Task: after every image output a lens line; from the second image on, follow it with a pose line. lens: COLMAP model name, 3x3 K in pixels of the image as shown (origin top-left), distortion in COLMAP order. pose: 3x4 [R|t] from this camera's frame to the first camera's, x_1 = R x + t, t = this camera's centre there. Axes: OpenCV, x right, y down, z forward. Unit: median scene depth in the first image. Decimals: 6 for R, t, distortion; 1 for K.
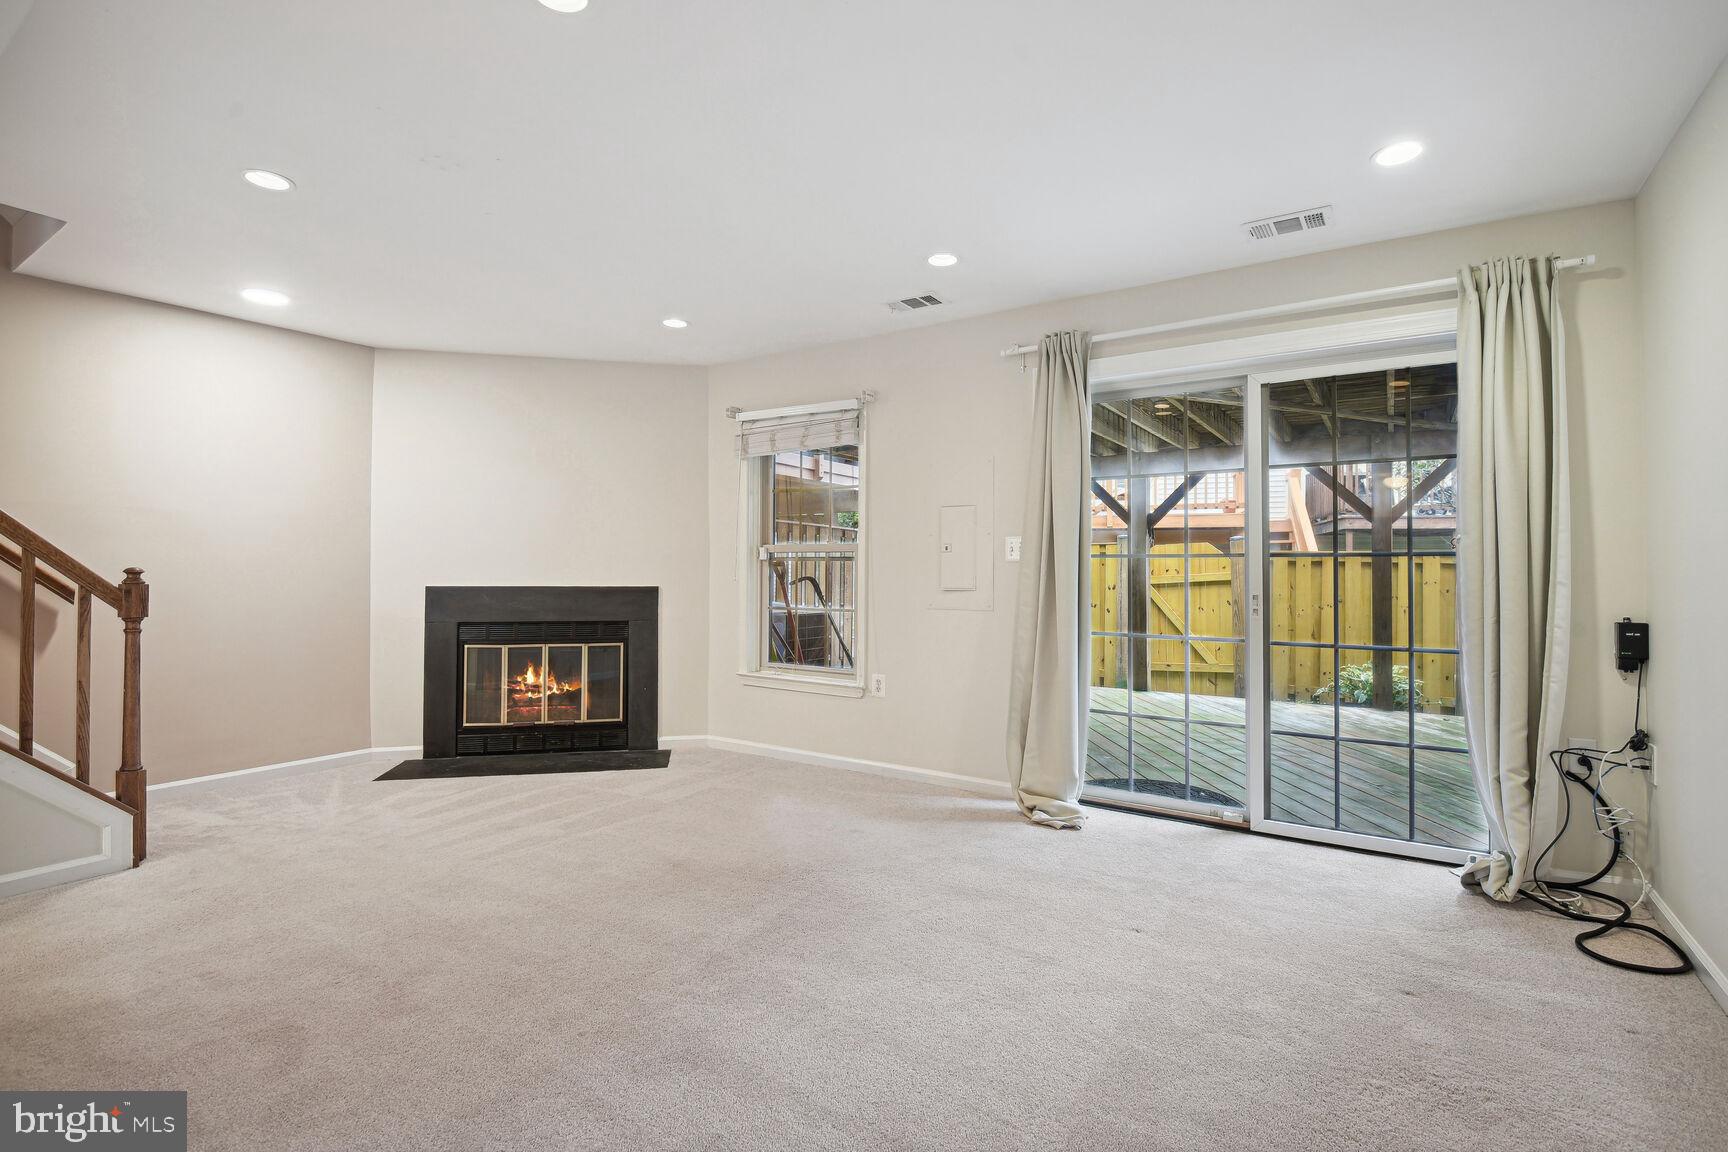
lens RADIAL K [[800.4, 0, 875.7], [0, 800.4, 558.0], [0, 0, 1]] dist [0.011400, -0.010807]
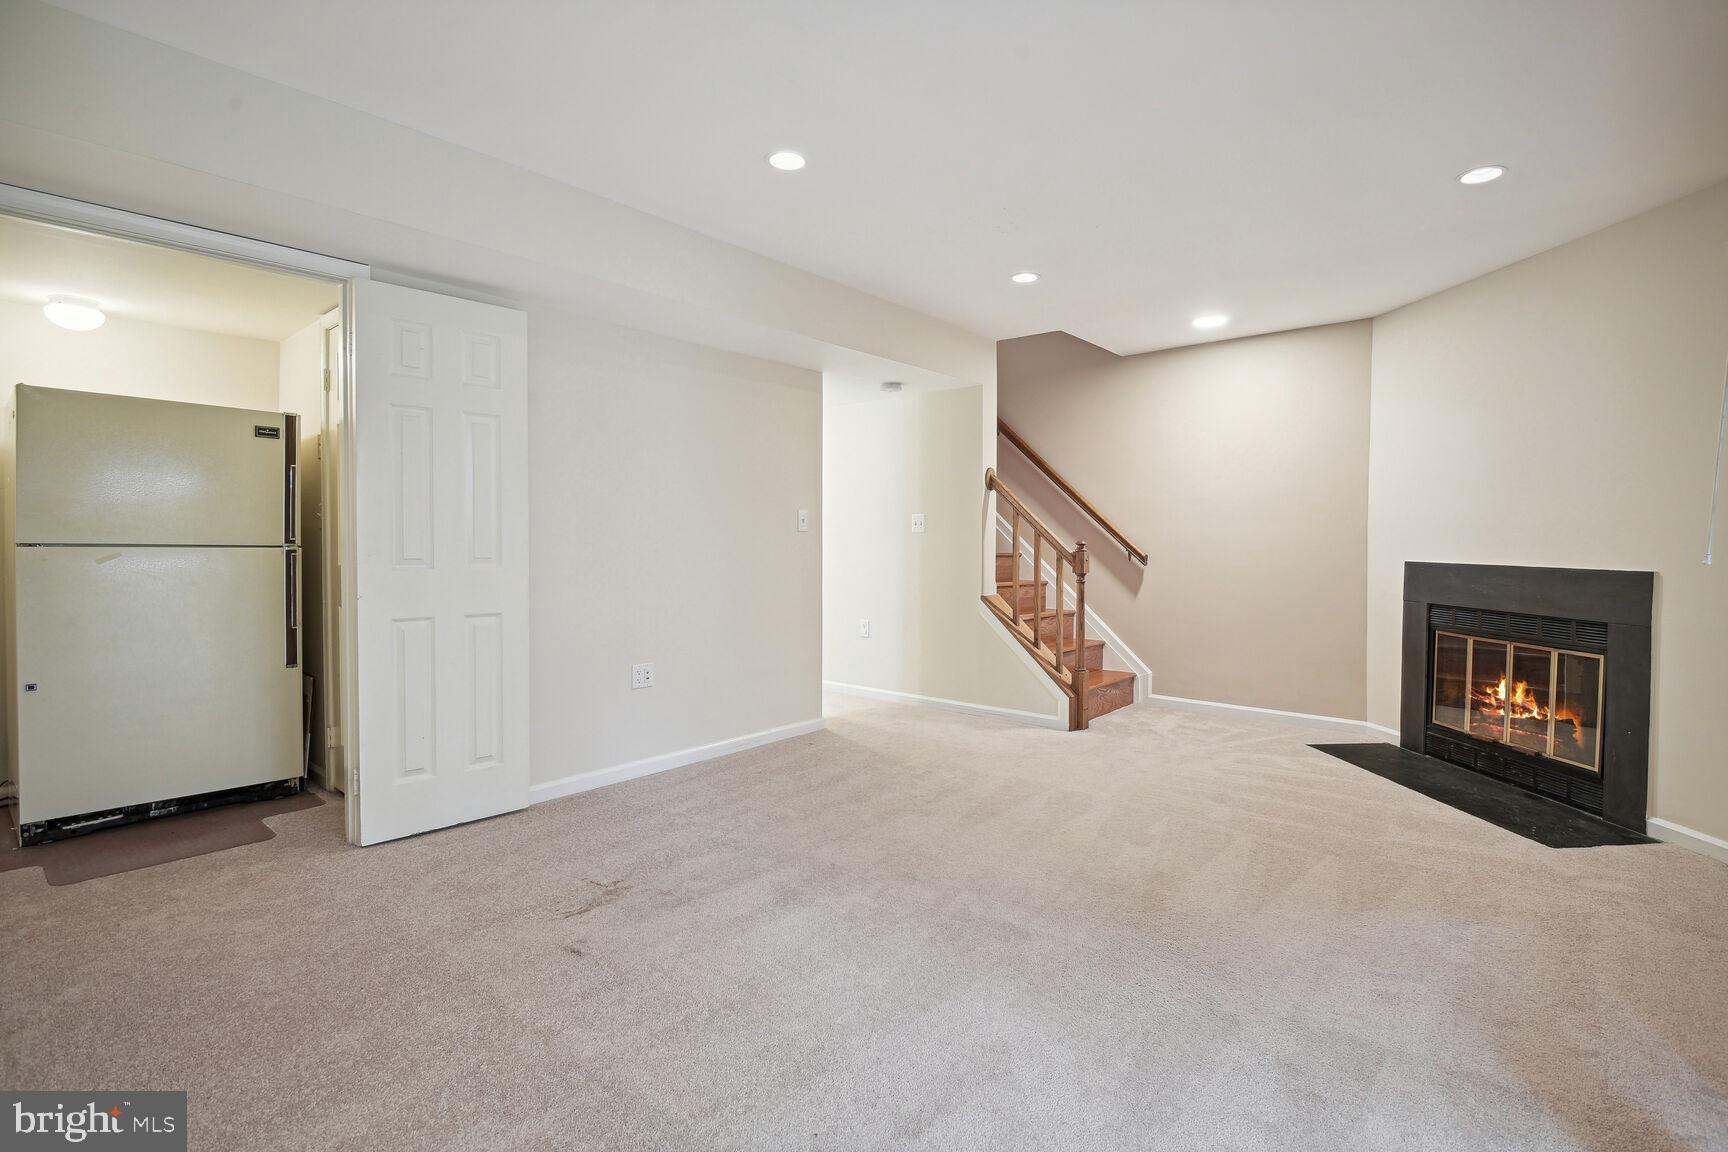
lens RADIAL K [[800.4, 0, 856.9], [0, 800.4, 559.0], [0, 0, 1]] dist [0.011400, -0.010807]
pose [[-0.135206, 0.024077, -0.990525, 0.433596], [0.016334, 0.999623, 0.022068, 0.002049], [0.990683, -0.013195, -0.135549, 0.501312]]
